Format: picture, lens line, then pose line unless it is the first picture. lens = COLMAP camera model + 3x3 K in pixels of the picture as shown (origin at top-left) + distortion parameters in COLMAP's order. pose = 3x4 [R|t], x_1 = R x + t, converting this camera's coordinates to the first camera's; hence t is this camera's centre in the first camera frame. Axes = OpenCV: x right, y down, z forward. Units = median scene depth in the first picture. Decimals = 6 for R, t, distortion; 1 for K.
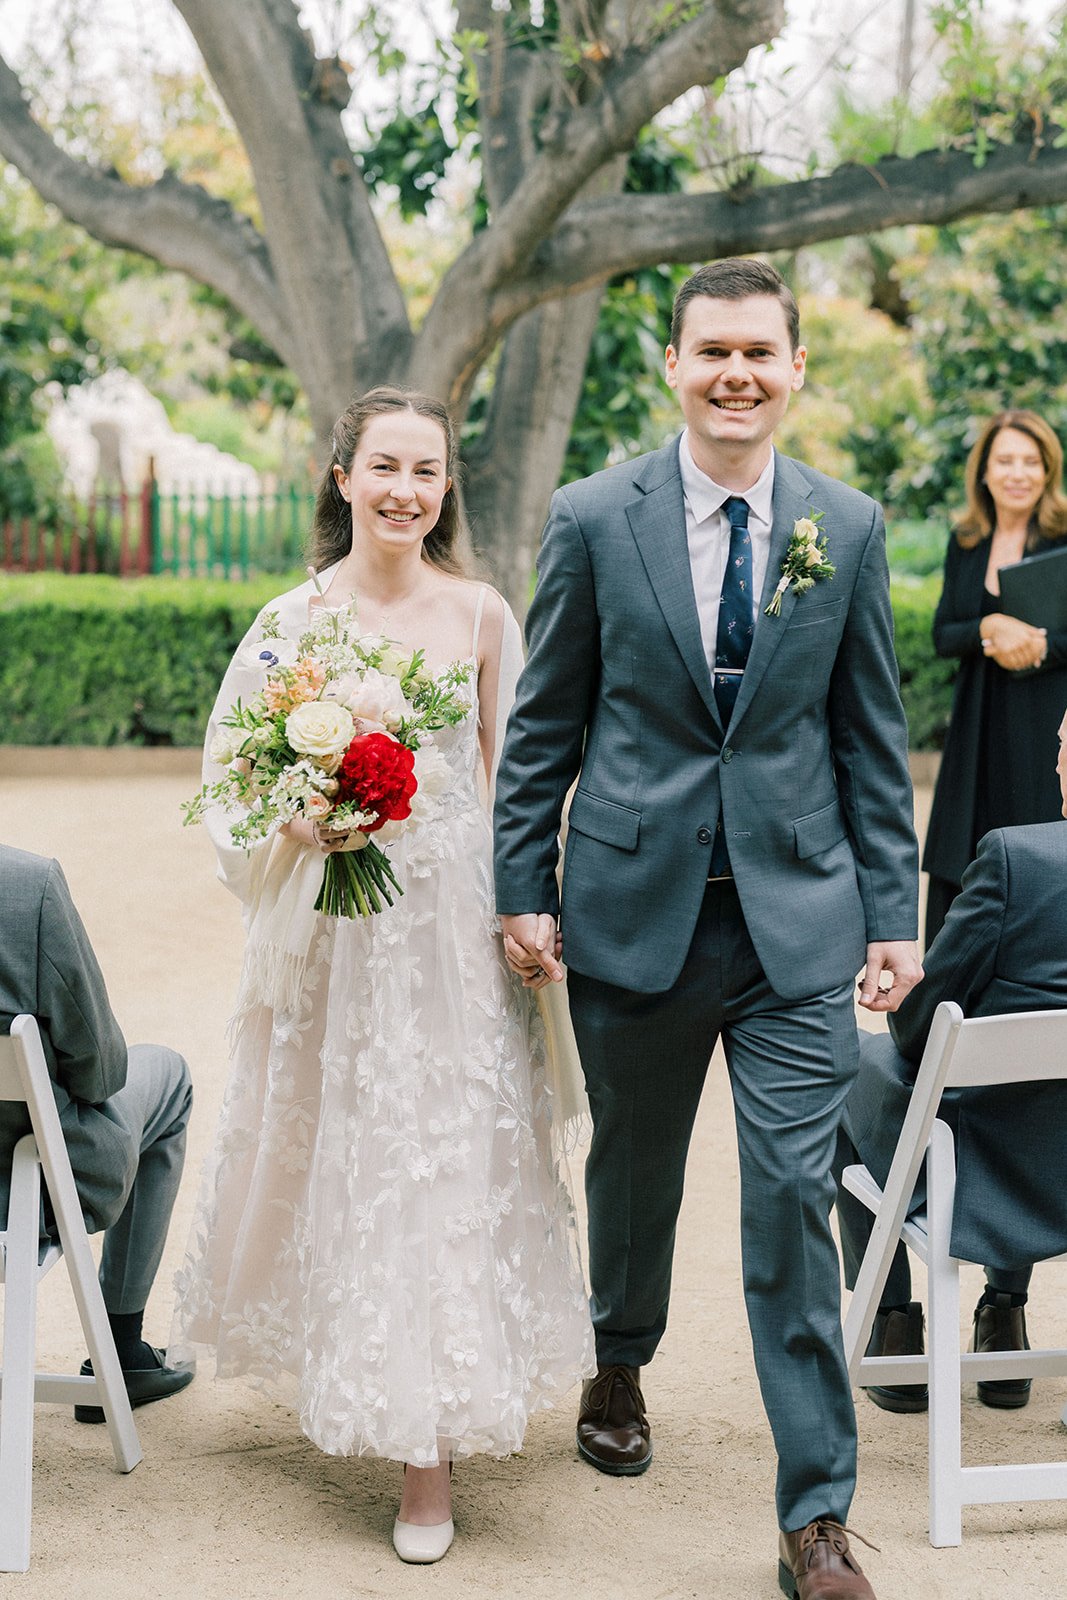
lens RADIAL K [[2626.4, 0, 468.8], [0, 2626.4, 668.2], [0, 0, 1]] dist [-0.012873, 0.021599]
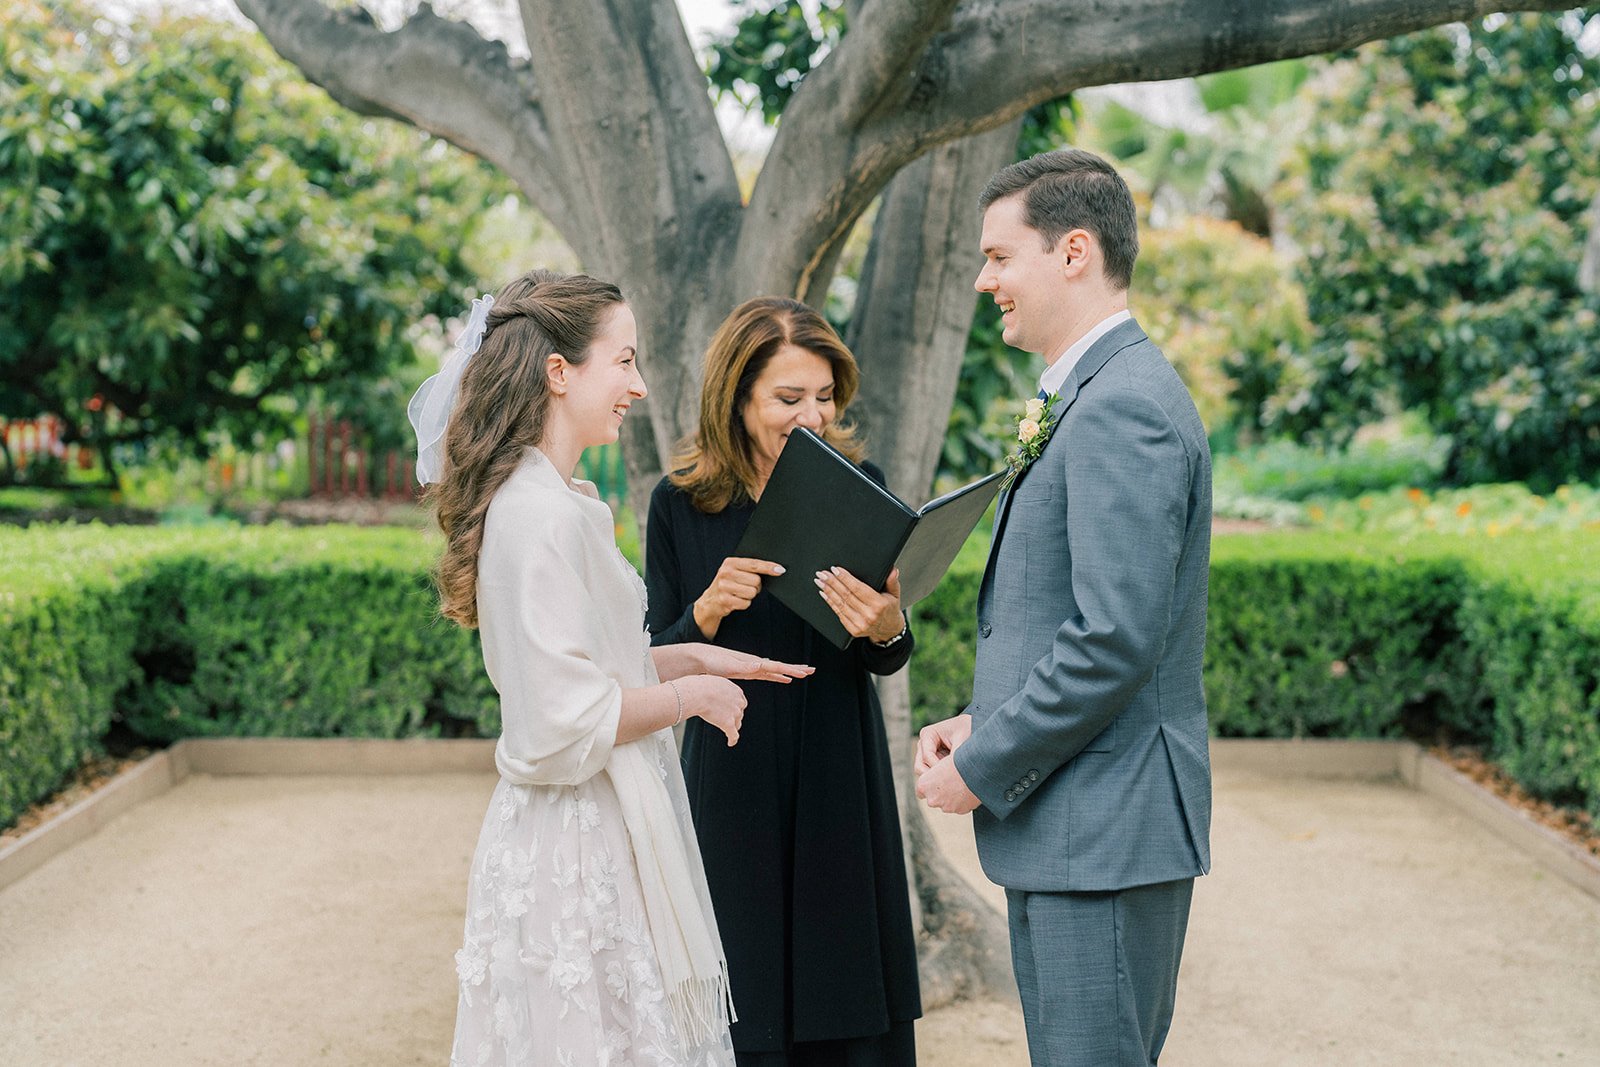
lens RADIAL K [[2189.1, 0, 800.0], [0, 2189.1, 533.5], [0, 0, 1]] dist [-0.012377, 0.087294]
pose [[0.999732, -0.005041, -0.022575, 0.004895], [0.004737, 0.999897, -0.013538, -0.024272], [0.022641, 0.013427, 0.999653, 0.313529]]
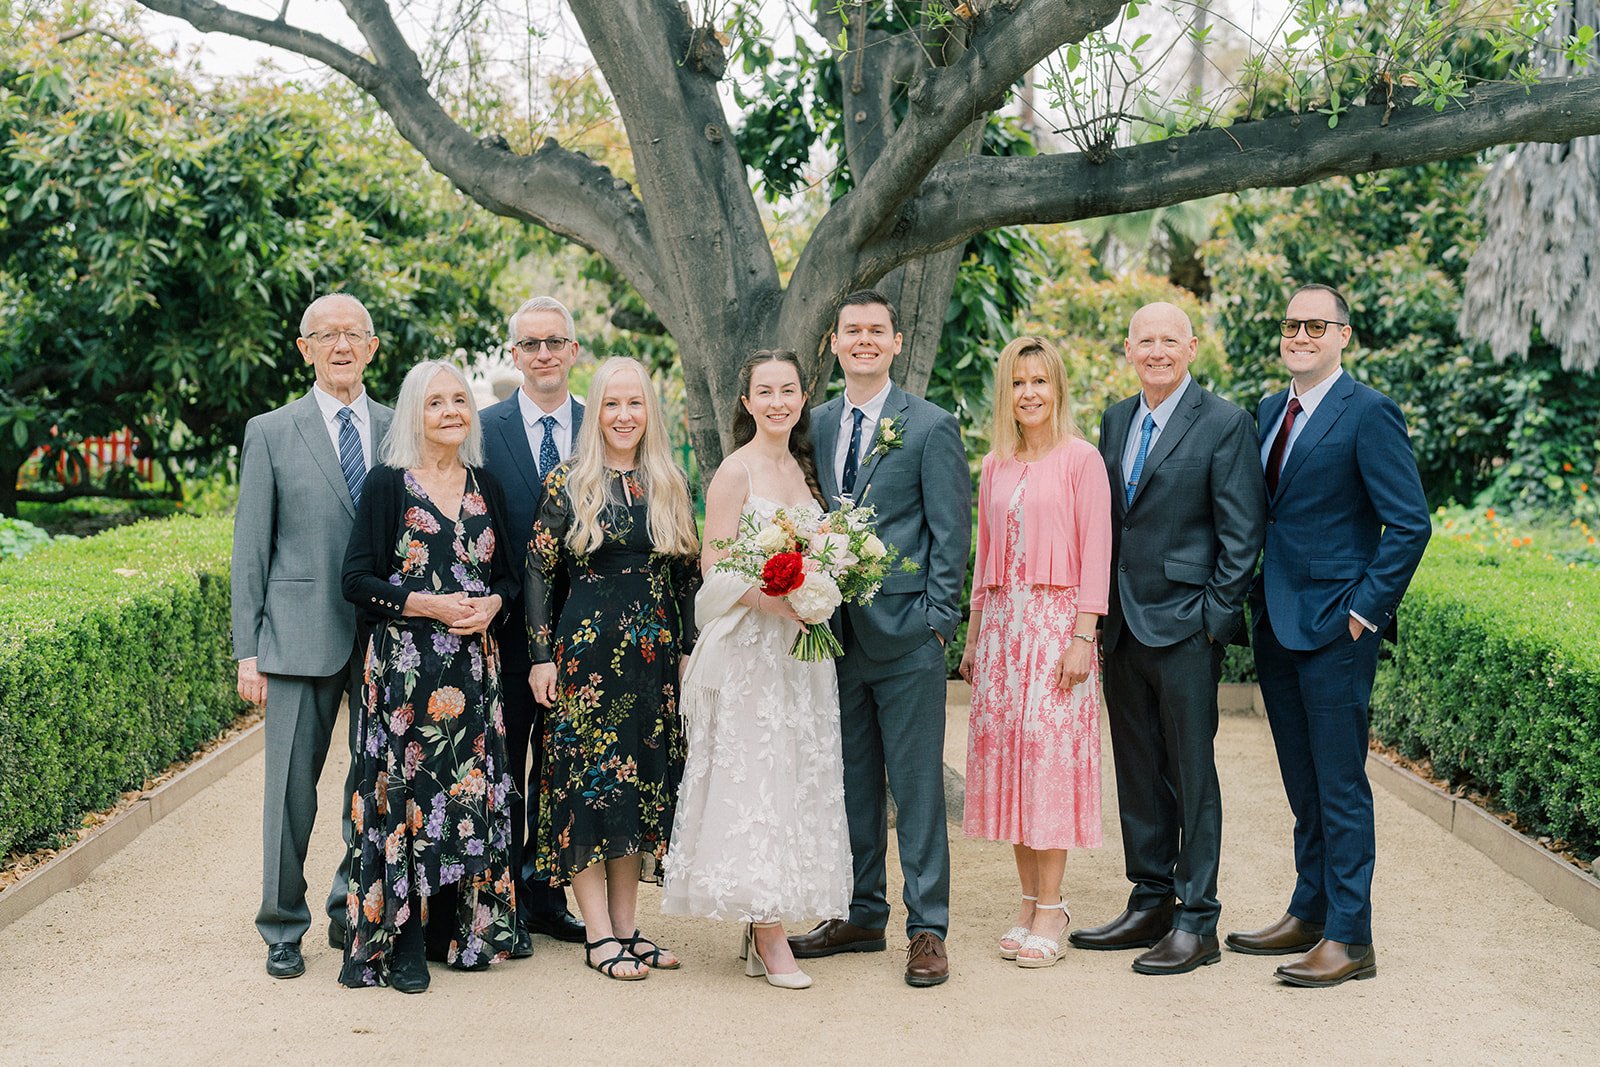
lens RADIAL K [[2189.1, 0, 800.0], [0, 2189.1, 533.5], [0, 0, 1]] dist [-0.012377, 0.087294]
pose [[0.999958, 0.004895, -0.007698, -0.004825], [-0.005097, 0.999638, -0.026426, -0.005383], [0.007566, 0.026464, 0.999621, 0.093875]]
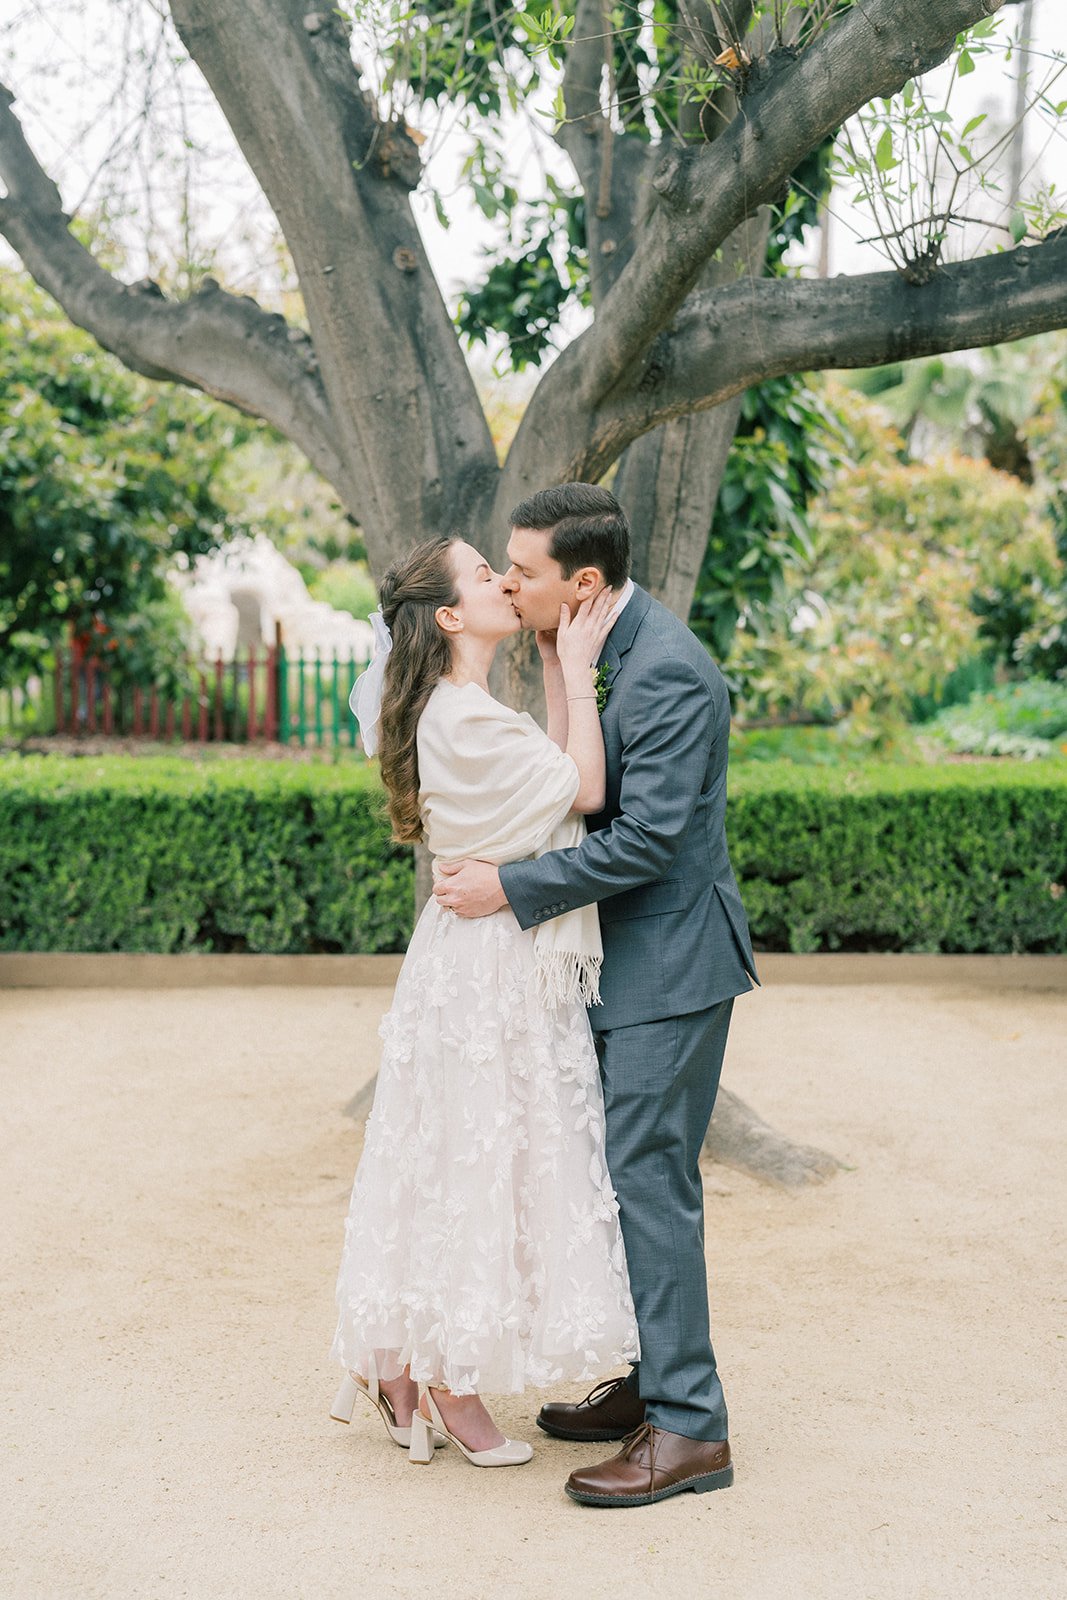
lens RADIAL K [[2328.5, 0, 532.0], [0, 2328.5, 779.0], [0, 0, 1]] dist [-0.016841, 0.071602]
pose [[0.999526, -0.004680, -0.030442, 0.007503], [0.004291, 0.999908, -0.012836, -0.017734], [0.030500, 0.012699, 0.999454, 0.219199]]
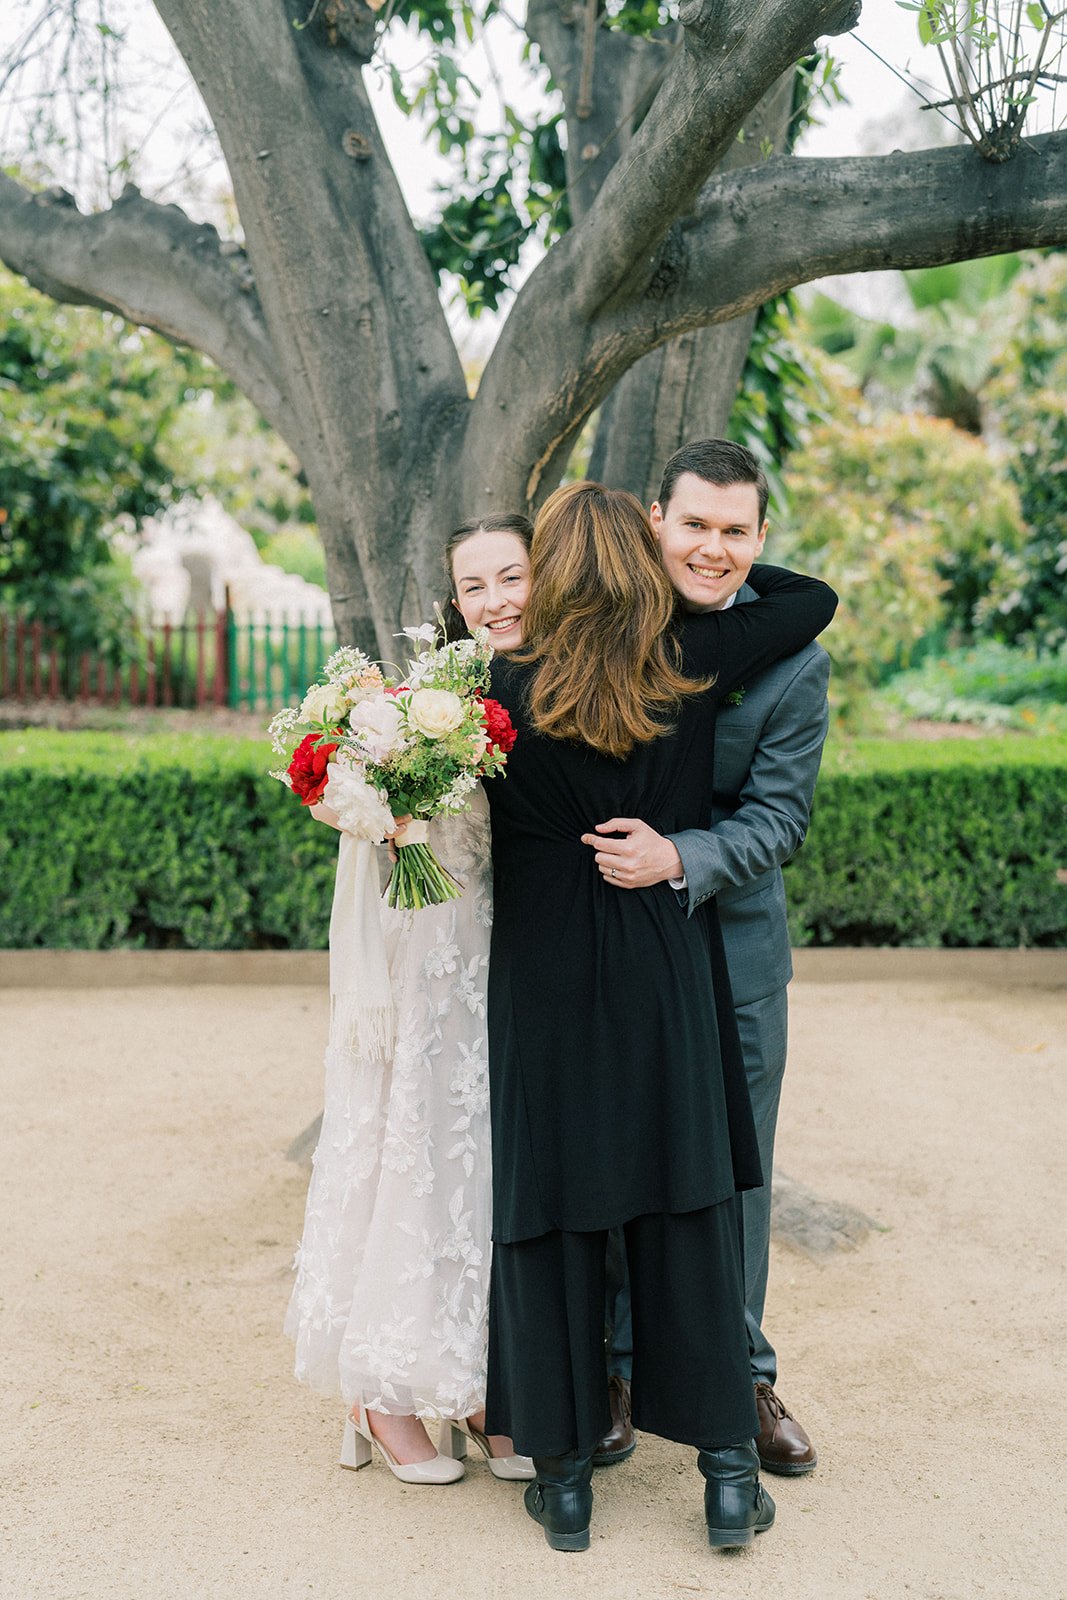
lens RADIAL K [[2214.9, 0, 533.5], [0, 2214.9, 800.0], [0, 0, 1]] dist [-0.015890, 0.072176]
pose [[0.999976, -0.004716, -0.005059, -0.001736], [0.004796, 0.999864, 0.015764, -0.025367], [0.004984, -0.015788, 0.999863, 0.323775]]
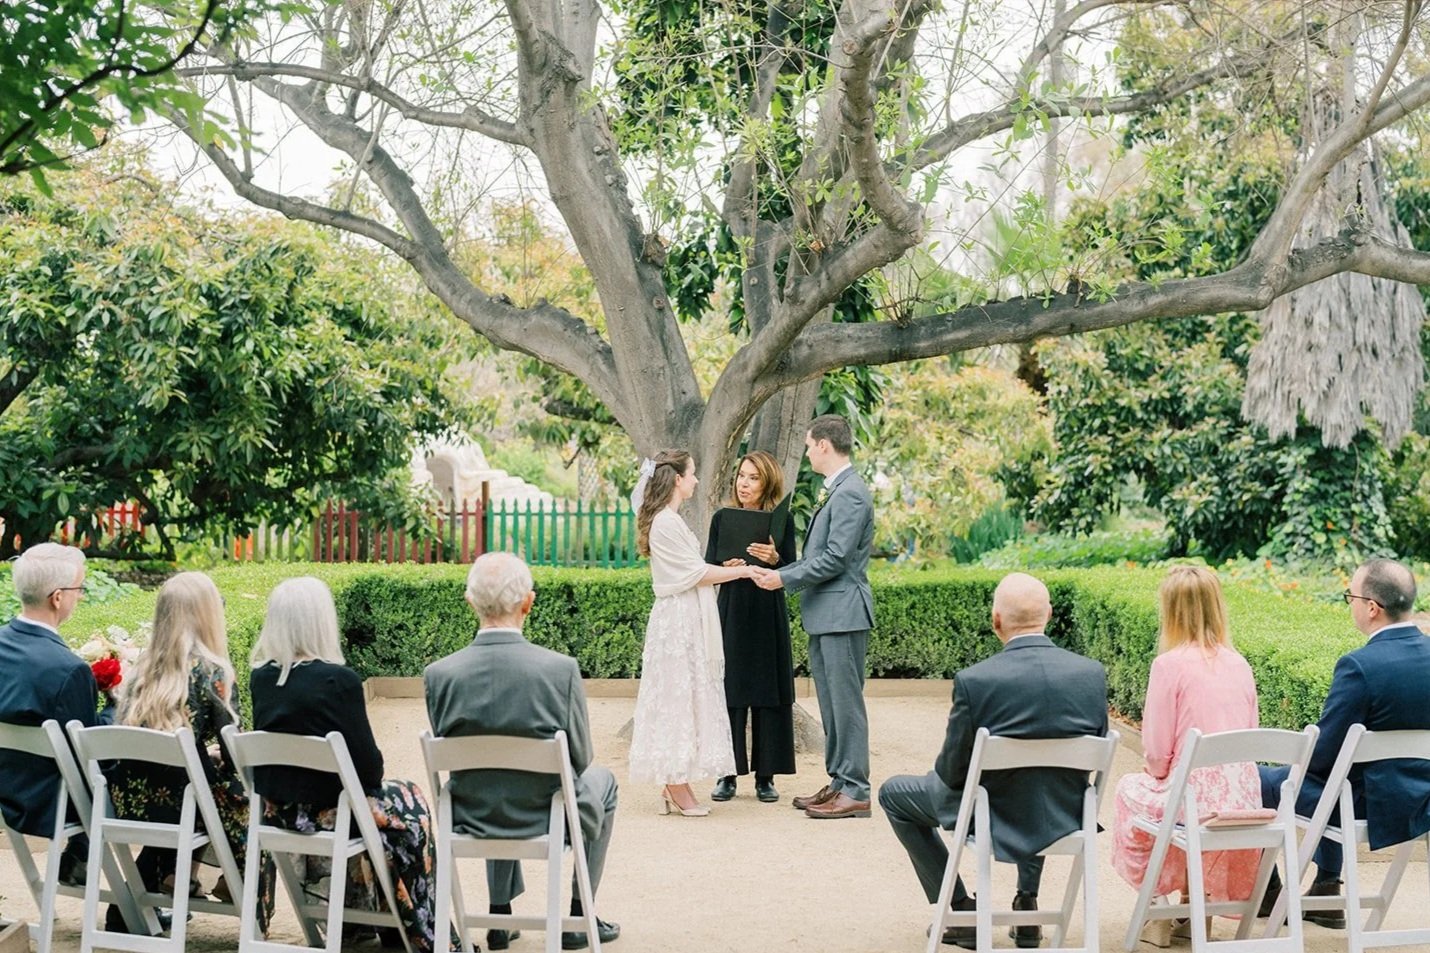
lens RADIAL K [[2193.8, 0, 737.6], [0, 2193.8, 478.5], [0, 0, 1]] dist [-0.012809, 0.000018]
pose [[0.999909, 0.000088, 0.013513, -0.013474], [0.001042, 0.996499, -0.083603, 0.021838], [-0.013473, 0.083609, 0.996408, -0.247352]]
